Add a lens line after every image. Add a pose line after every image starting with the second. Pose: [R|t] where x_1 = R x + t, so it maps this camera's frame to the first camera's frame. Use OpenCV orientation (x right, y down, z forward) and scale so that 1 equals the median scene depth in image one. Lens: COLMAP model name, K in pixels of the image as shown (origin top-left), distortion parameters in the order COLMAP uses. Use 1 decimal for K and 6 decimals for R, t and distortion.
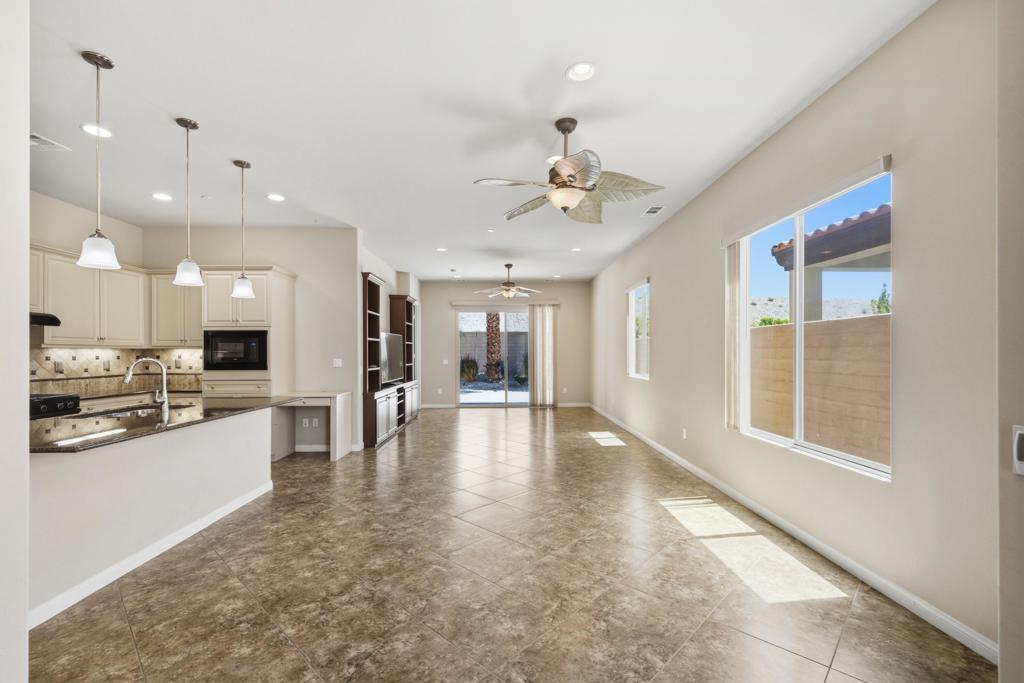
lens RADIAL K [[448.4, 0, 516.3], [0, 448.4, 350.5], [0, 0, 1]] dist [0.001606, 0.000085]
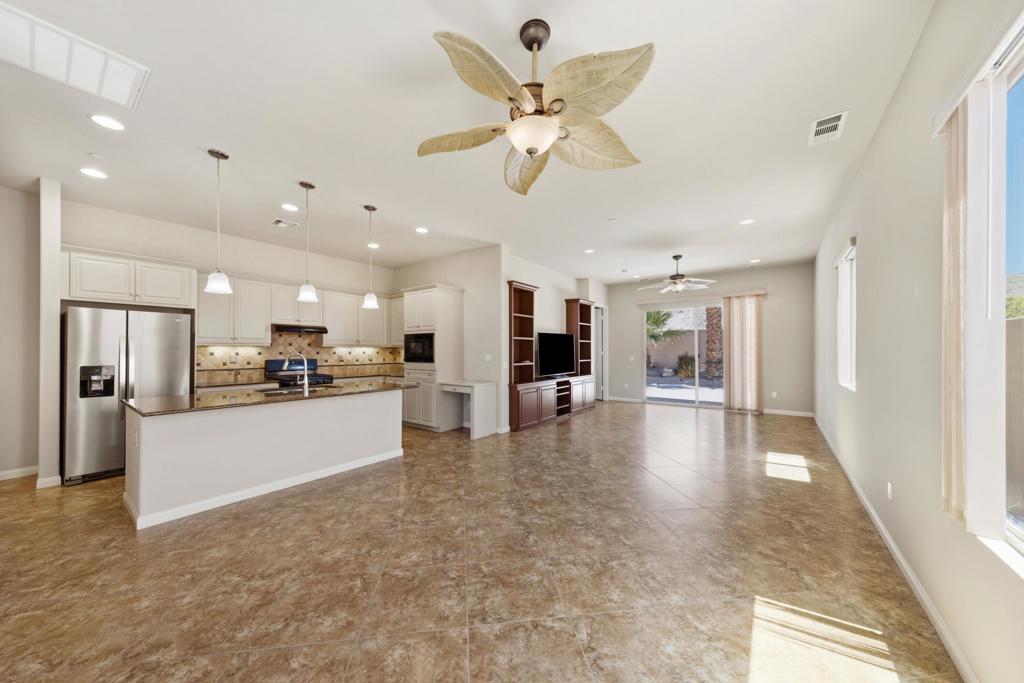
lens RADIAL K [[351.5, 0, 508.8], [0, 351.5, 348.7], [0, 0, 1]] dist [0.002760, 0.000040]
pose [[0.780268, -0.000632, -0.625445, 0.268709], [0.001738, 0.999998, 0.001158, 0.001035], [0.625443, -0.001990, 0.780268, 0.329283]]
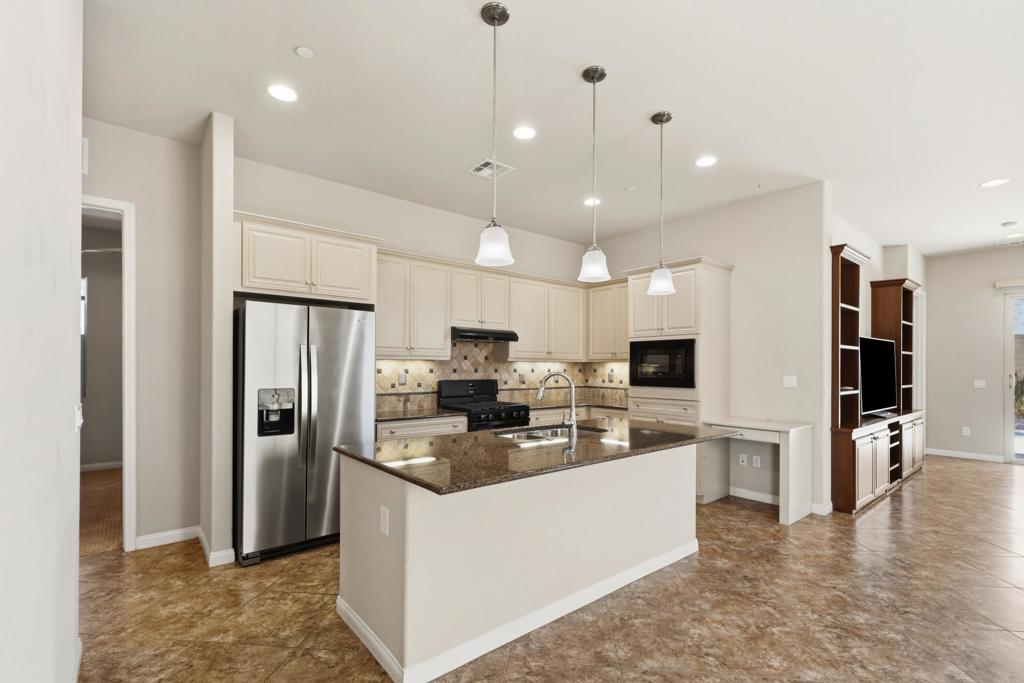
lens RADIAL K [[459.7, 0, 510.0], [0, 459.7, 367.0], [0, 0, 1]] dist [0.003027, 0.000131]
pose [[0.615483, 0.005950, -0.788127, -0.113321], [-0.001883, 0.999980, 0.006079, 0.001231], [0.788148, -0.002258, 0.615482, 0.237695]]
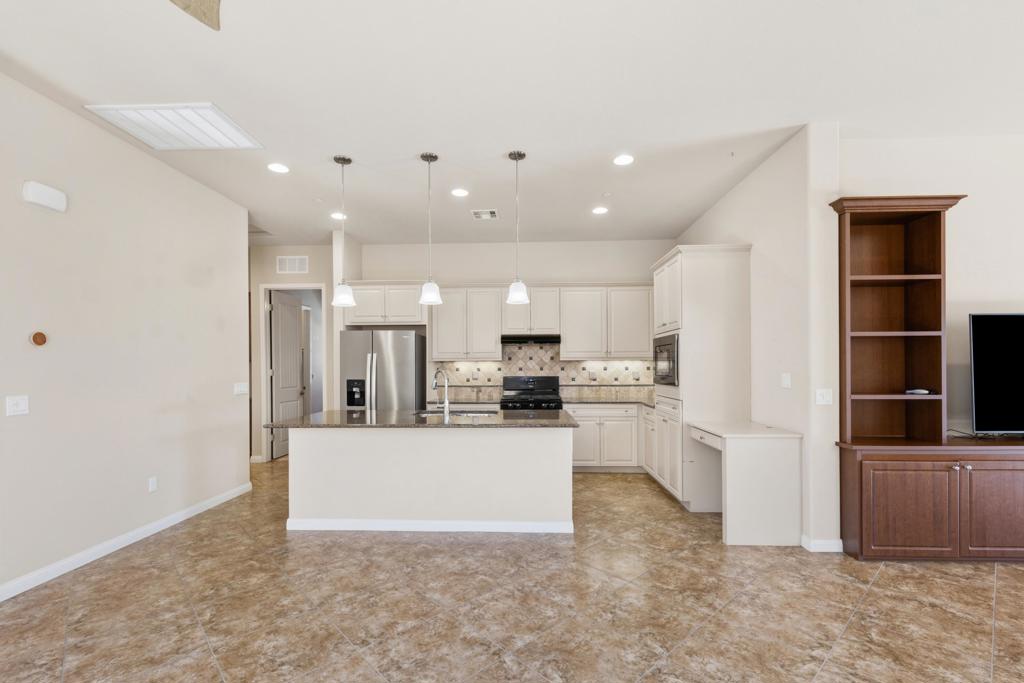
lens RADIAL K [[453.5, 0, 510.2], [0, 453.5, 366.4], [0, 0, 1]] dist [0.002863, 0.000046]
pose [[-0.071721, 0.002785, -0.997421, 0.224869], [0.010641, 0.999941, 0.002027, 0.005432], [0.997368, -0.010468, -0.071746, 0.778005]]
